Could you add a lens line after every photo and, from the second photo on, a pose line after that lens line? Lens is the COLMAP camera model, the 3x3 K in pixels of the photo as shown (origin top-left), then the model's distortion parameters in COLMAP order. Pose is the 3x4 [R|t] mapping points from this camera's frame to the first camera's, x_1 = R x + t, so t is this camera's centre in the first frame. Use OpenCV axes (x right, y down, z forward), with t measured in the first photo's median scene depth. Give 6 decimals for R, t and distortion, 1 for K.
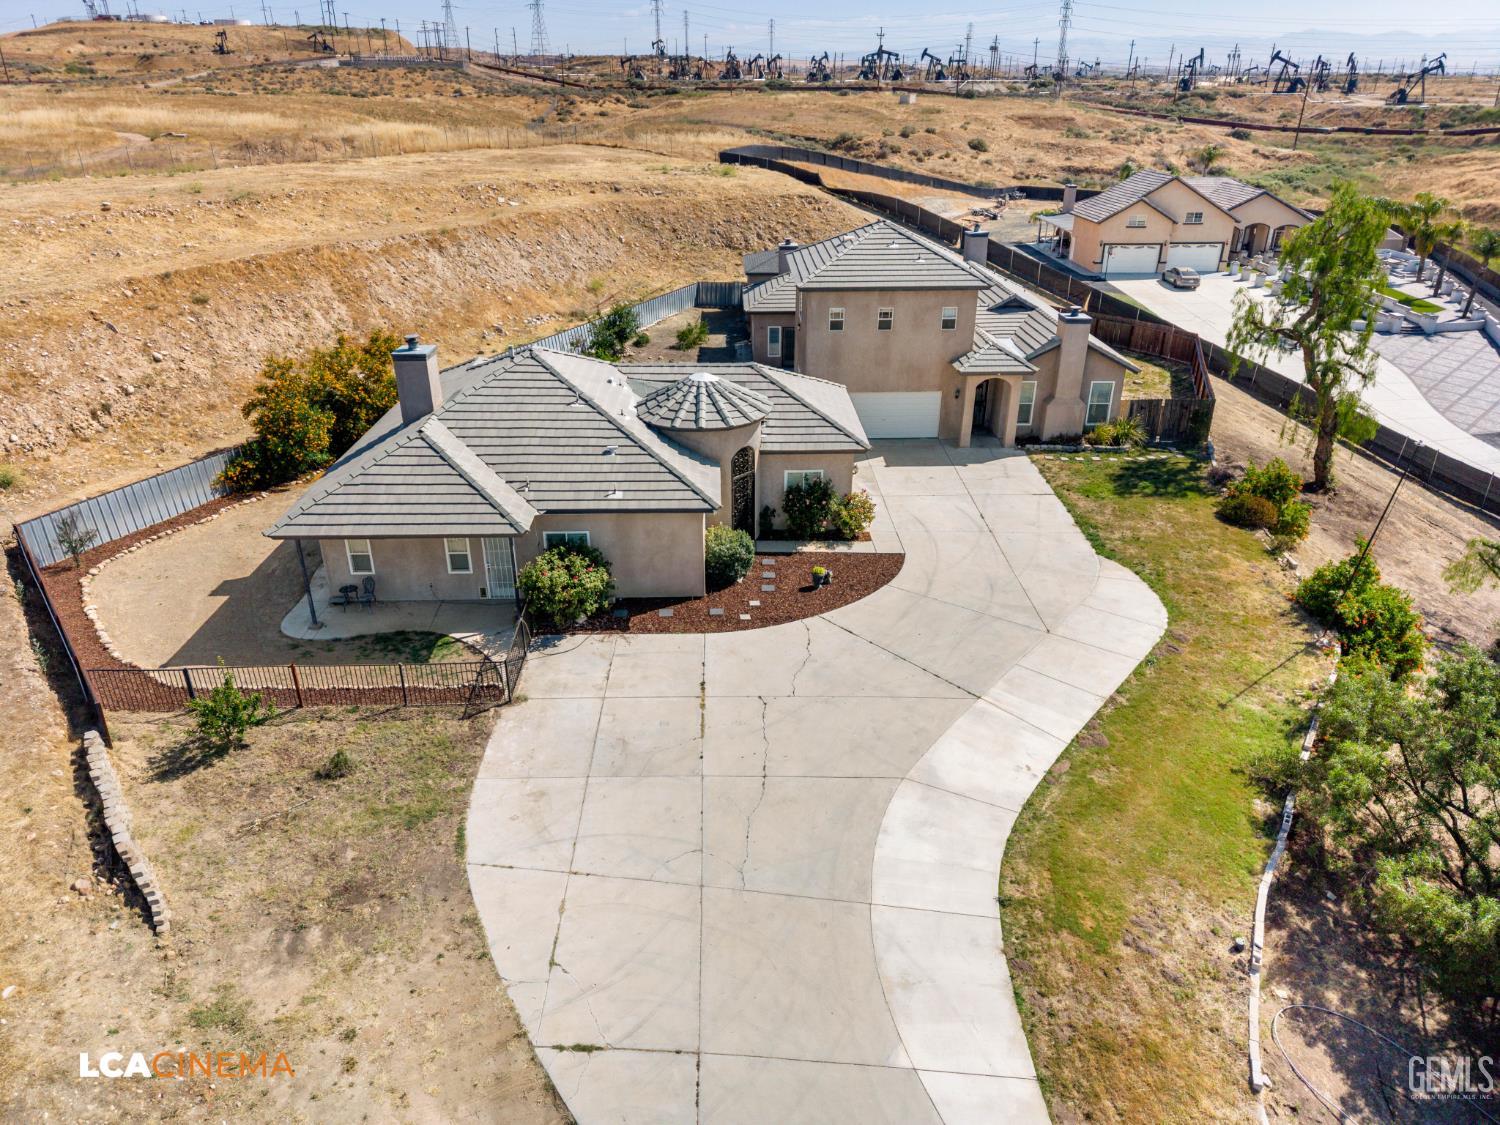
lens RADIAL K [[1023.9, 0, 750.0], [0, 1023.9, 562.5], [0, 0, 1]] dist [0.050267, -0.062585]
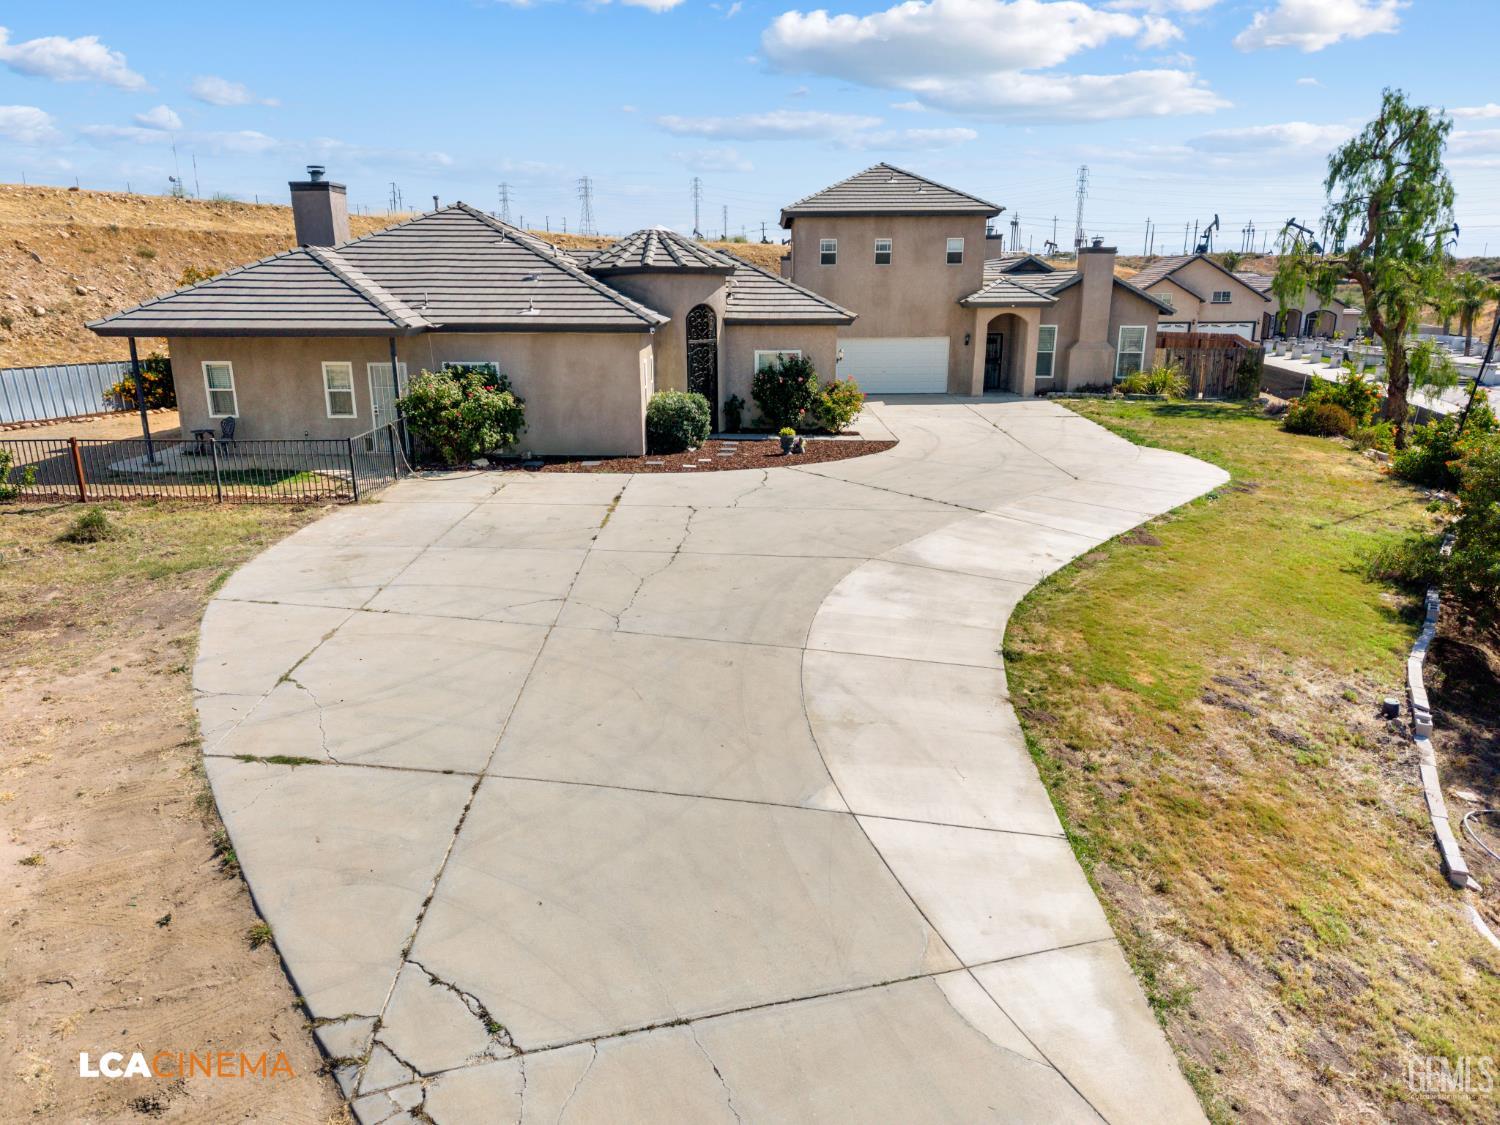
lens RADIAL K [[1018.6, 0, 750.0], [0, 1018.6, 562.5], [0, 0, 1]] dist [0.043425, -0.049621]
pose [[0.999302, 0.006099, -0.036846, 0.096615], [-0.012502, 0.984286, -0.176140, 0.357974], [0.035192, 0.176478, 0.983675, 0.321702]]
